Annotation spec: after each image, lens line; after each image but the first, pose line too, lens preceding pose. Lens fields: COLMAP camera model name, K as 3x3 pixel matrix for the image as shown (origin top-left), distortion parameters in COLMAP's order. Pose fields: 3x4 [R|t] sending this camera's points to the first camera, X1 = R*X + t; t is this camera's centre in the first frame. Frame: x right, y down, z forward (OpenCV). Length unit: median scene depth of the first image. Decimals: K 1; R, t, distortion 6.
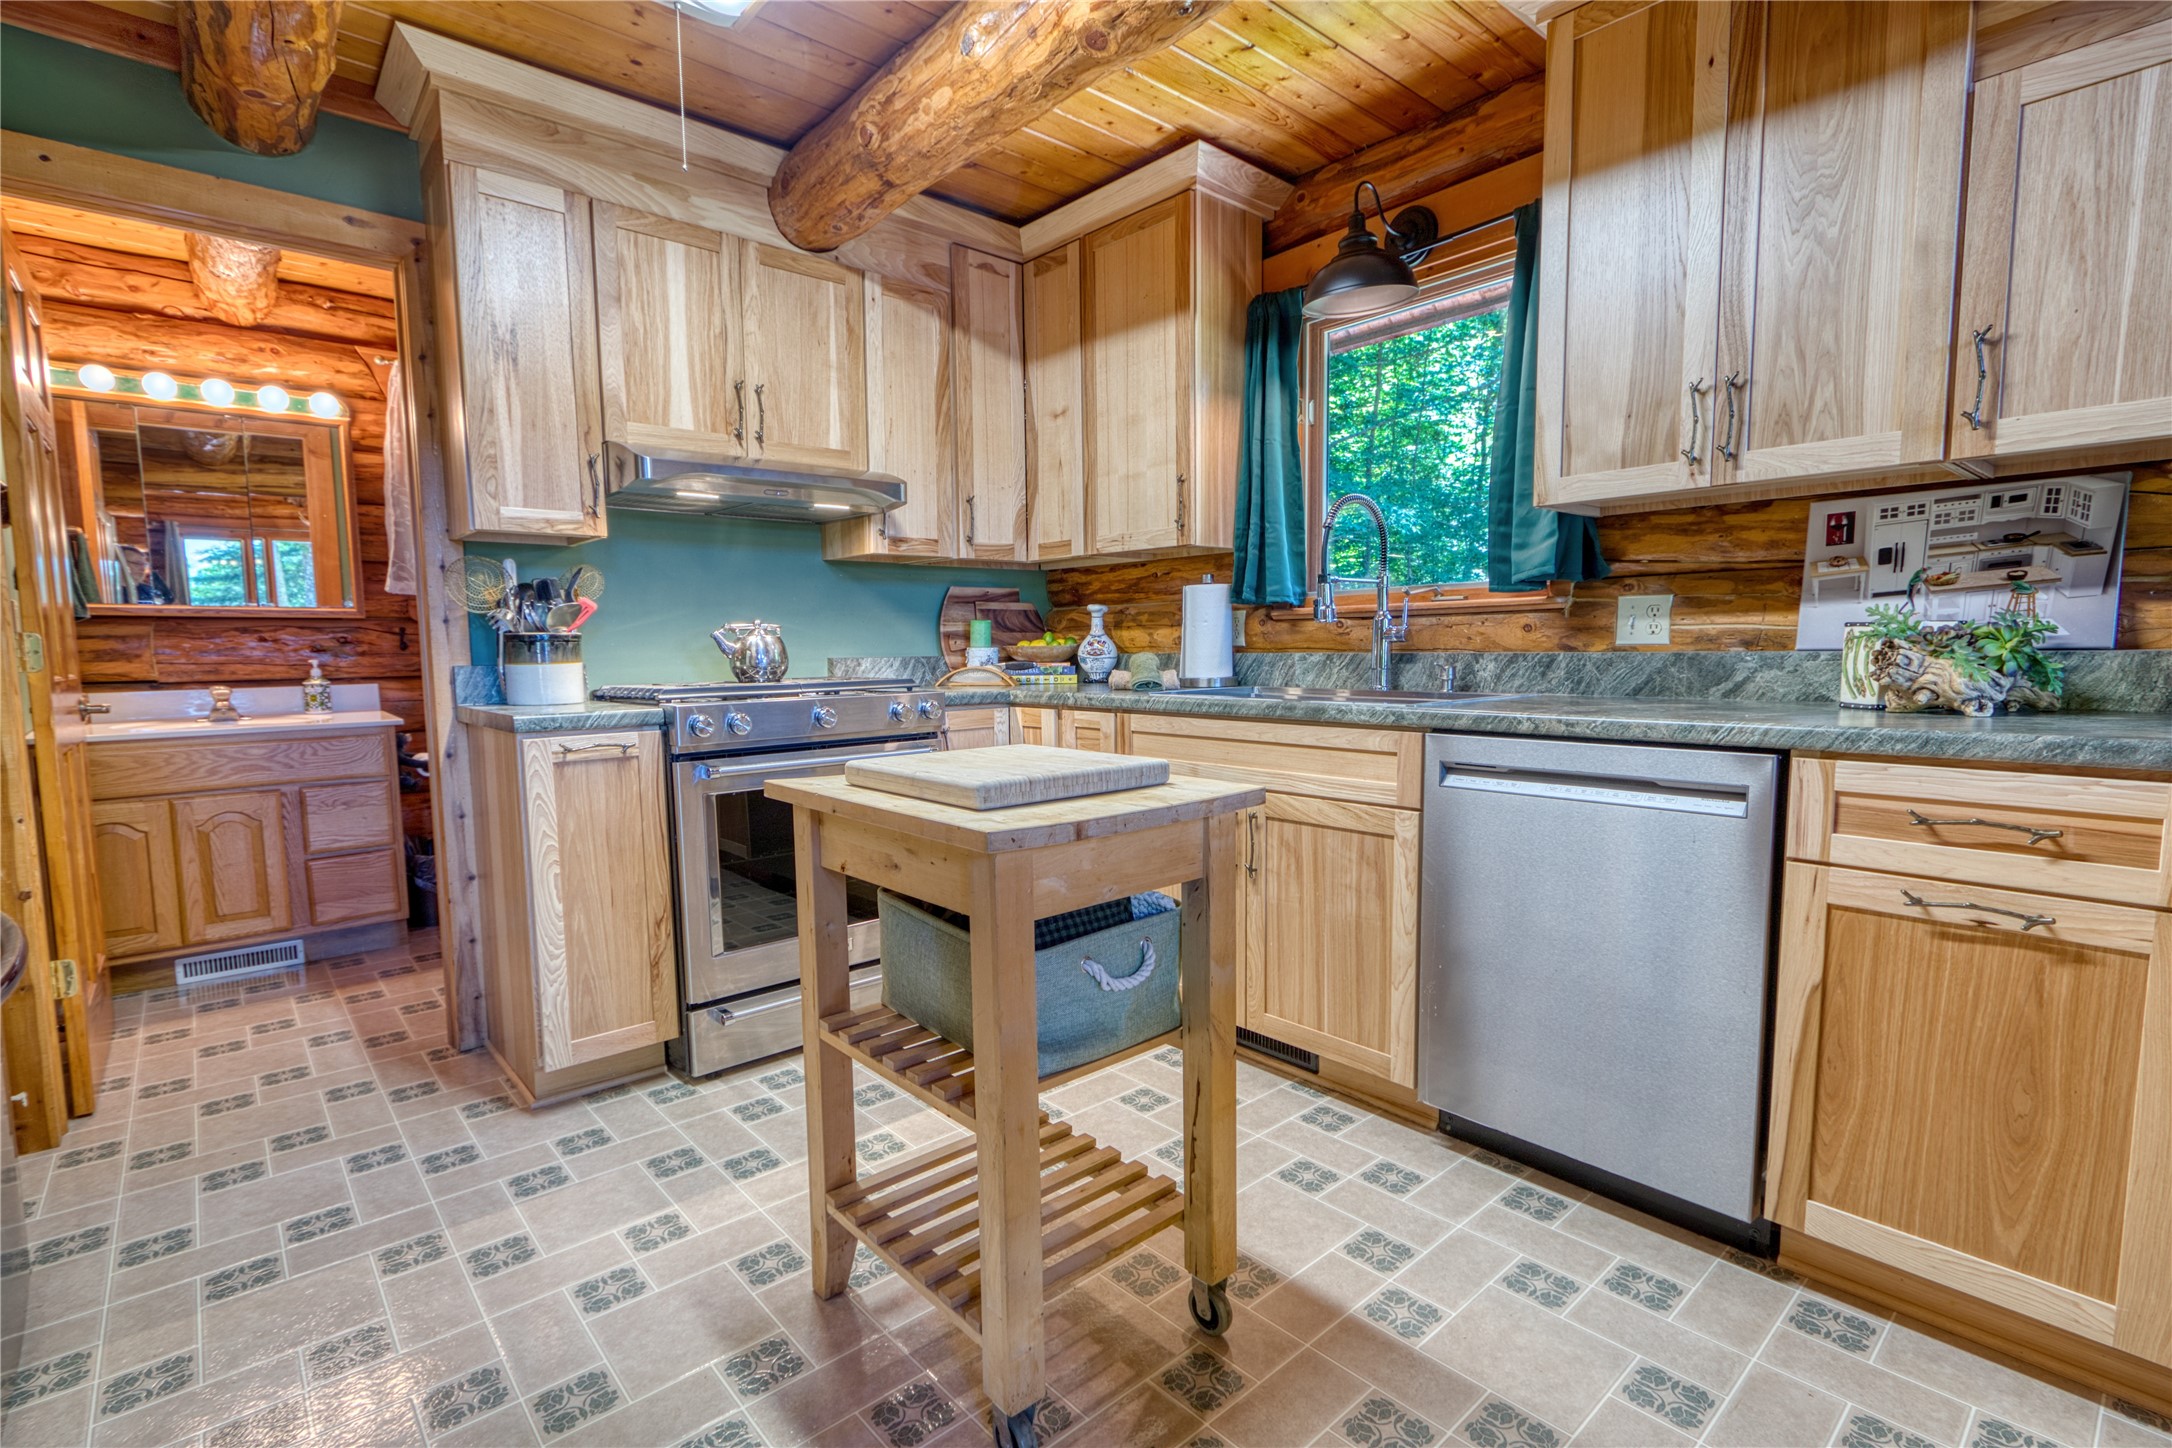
lens RADIAL K [[1000.9, 0, 1075.5], [0, 1000.9, 742.5], [0, 0, 1]] dist [0.003276, -0.000526]
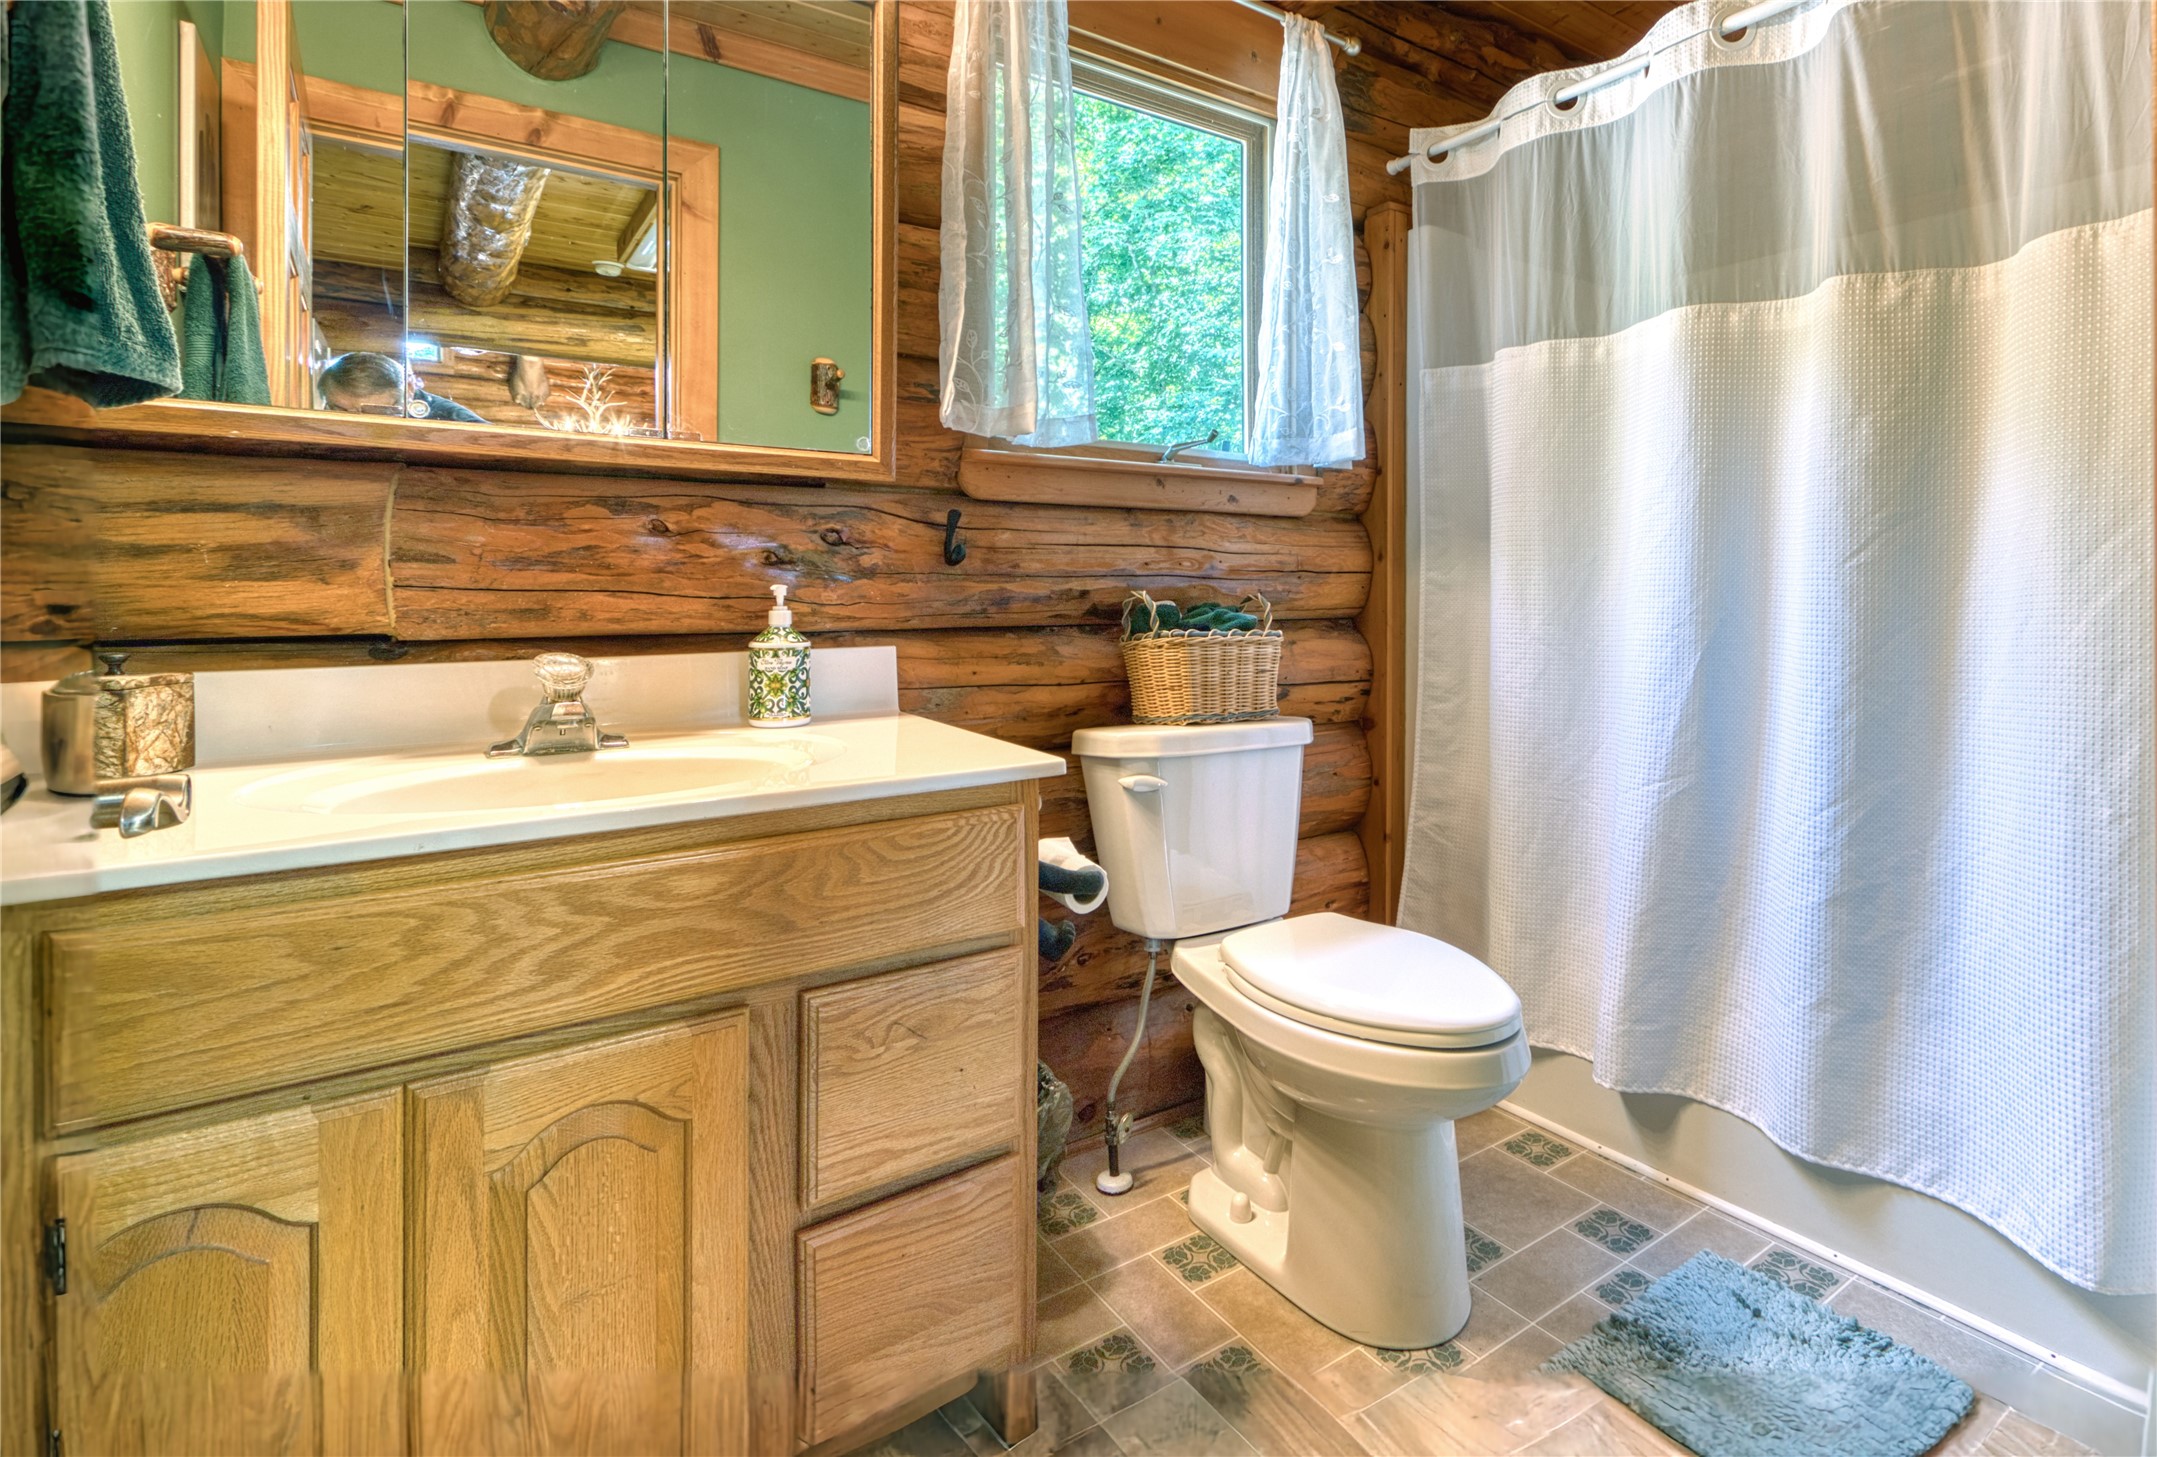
lens RADIAL K [[1065.9, 0, 1211.9], [0, 1065.9, 595.9], [0, 0, 1]] dist [0.010590, -0.004621]
pose [[0.997348, 0.014890, -0.071247, -0.759842], [-0.021228, 0.995801, -0.089049, -0.060894], [0.069622, 0.090325, 0.993476, 0.814498]]
